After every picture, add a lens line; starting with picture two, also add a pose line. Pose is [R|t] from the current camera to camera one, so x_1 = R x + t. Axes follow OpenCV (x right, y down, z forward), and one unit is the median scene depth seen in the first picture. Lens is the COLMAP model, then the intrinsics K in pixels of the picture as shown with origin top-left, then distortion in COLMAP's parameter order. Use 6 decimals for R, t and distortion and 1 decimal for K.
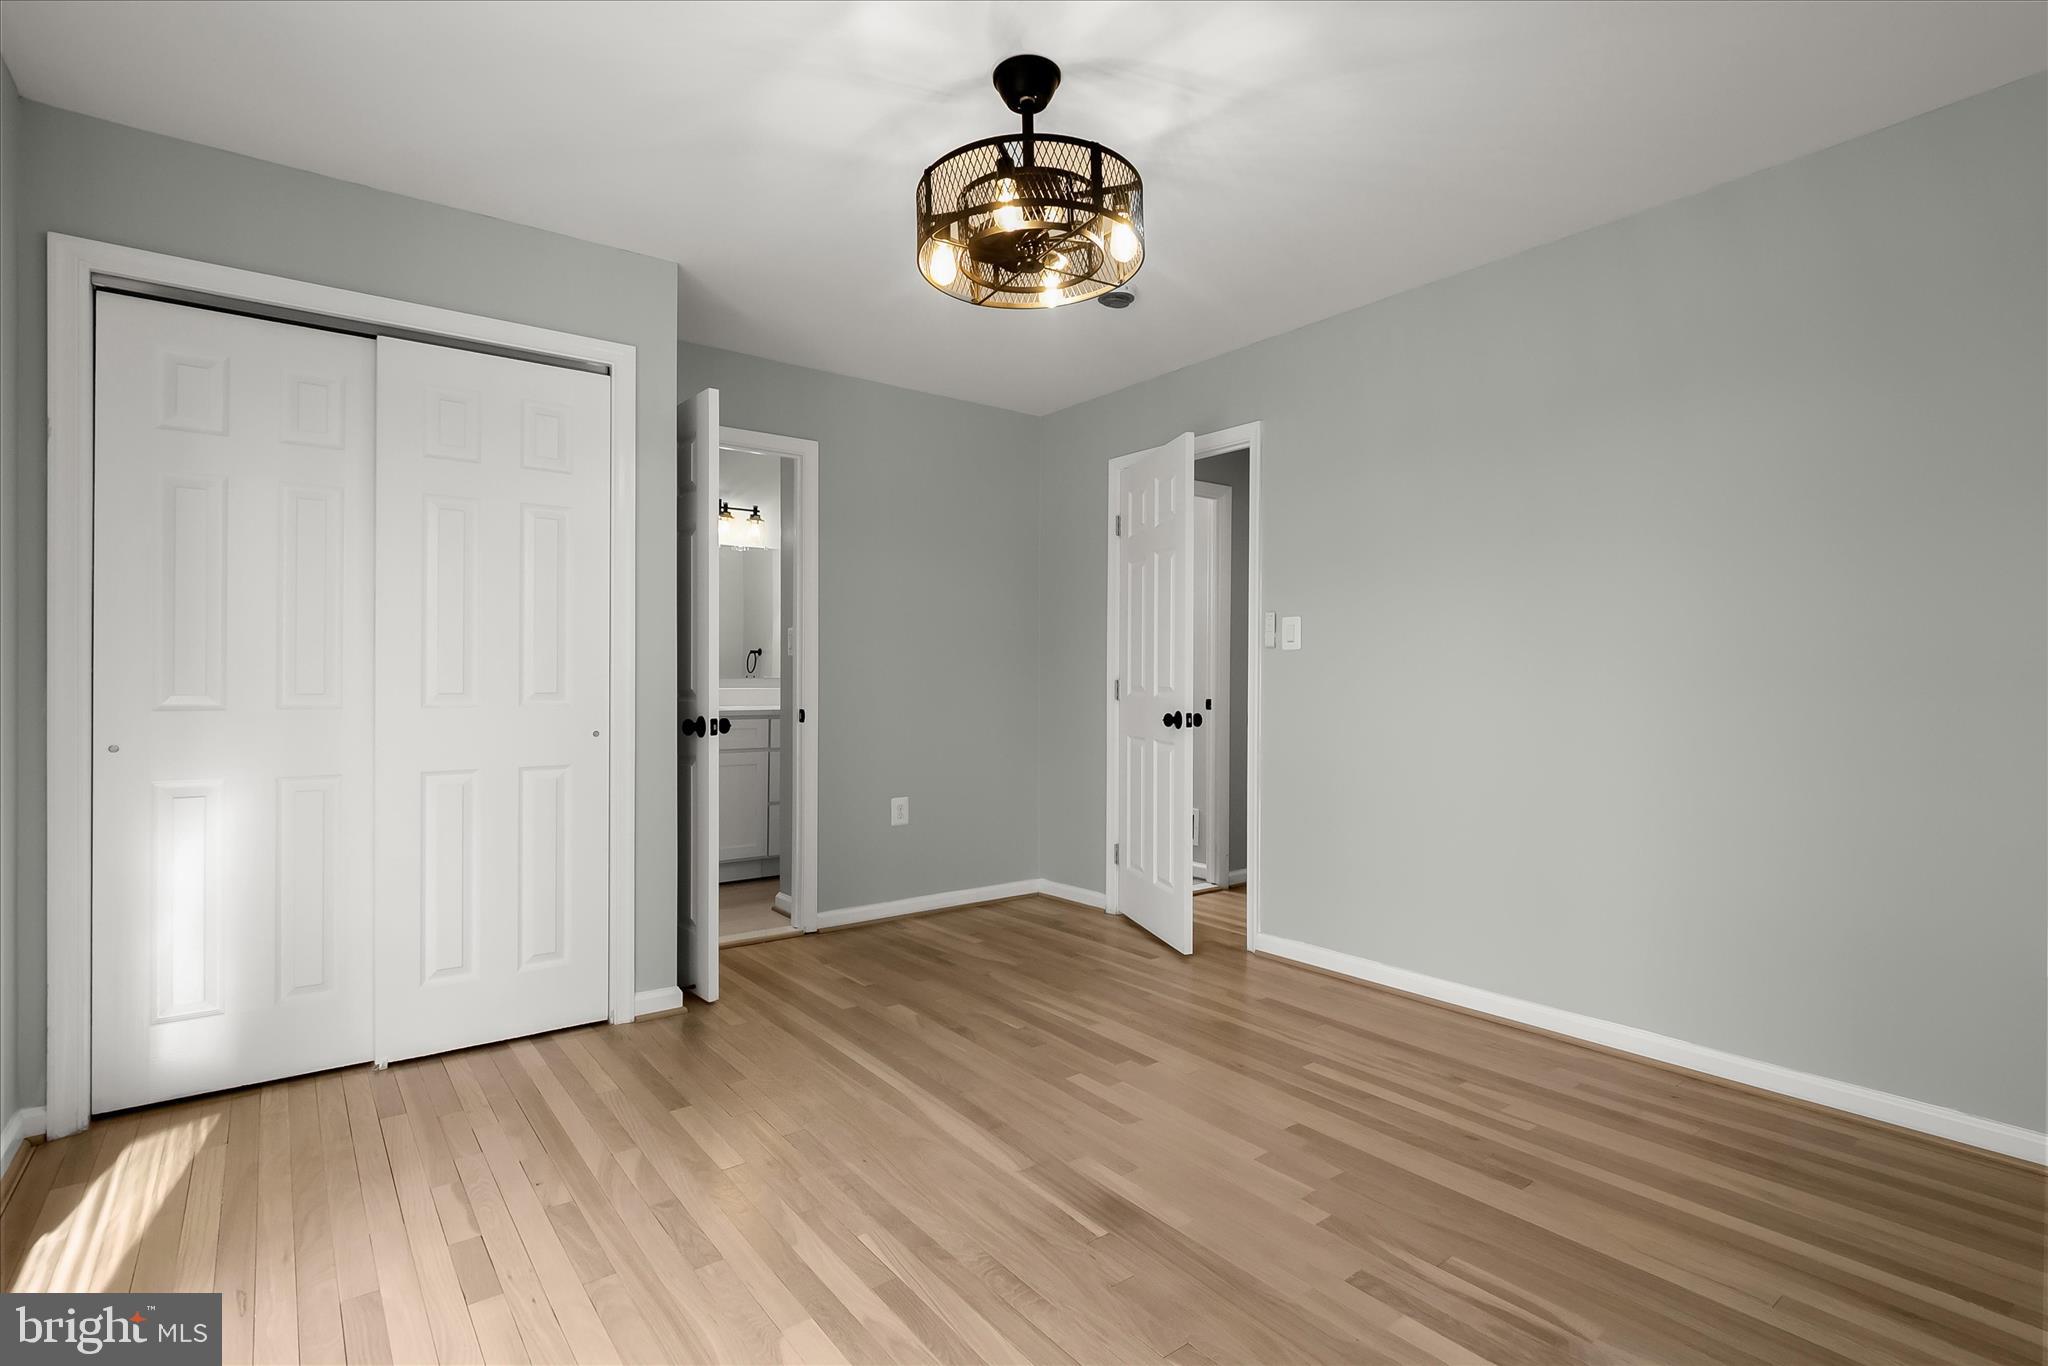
lens RADIAL K [[956.1, 0, 1024.2], [0, 956.1, 674.4], [0, 0, 1]] dist [0.001499, -0.000037]
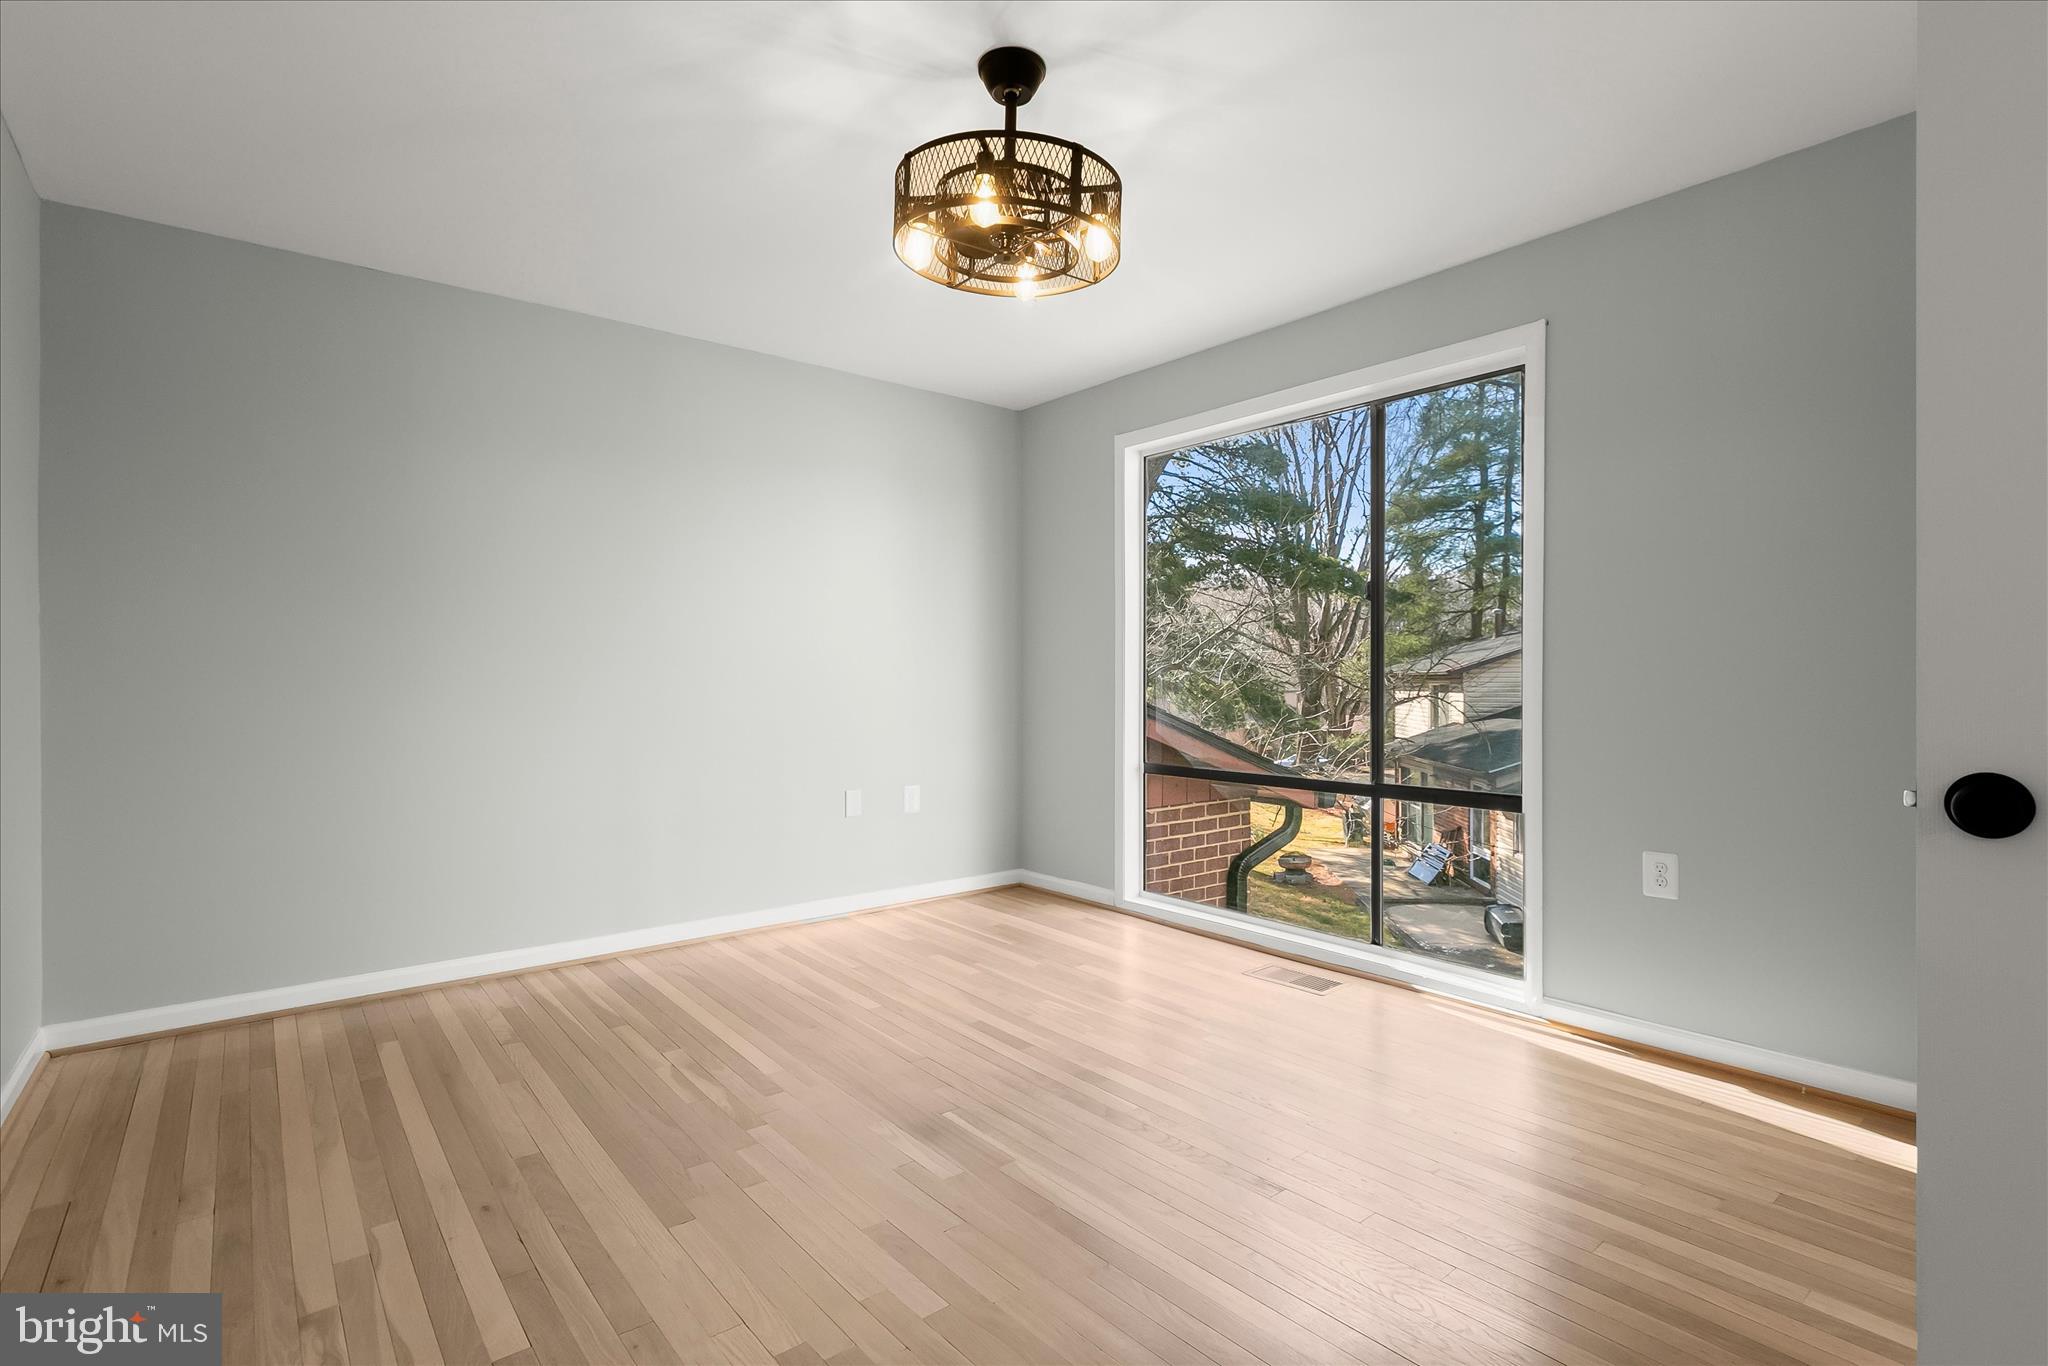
lens RADIAL K [[956.1, 0, 1024.2], [0, 956.1, 674.4], [0, 0, 1]] dist [0.001499, -0.000037]
pose [[-0.999524, -0.004927, -0.030461, 0.018126], [-0.004701, 0.999961, -0.007474, 0.012533], [0.030496, -0.007328, -0.999508, 1.995027]]
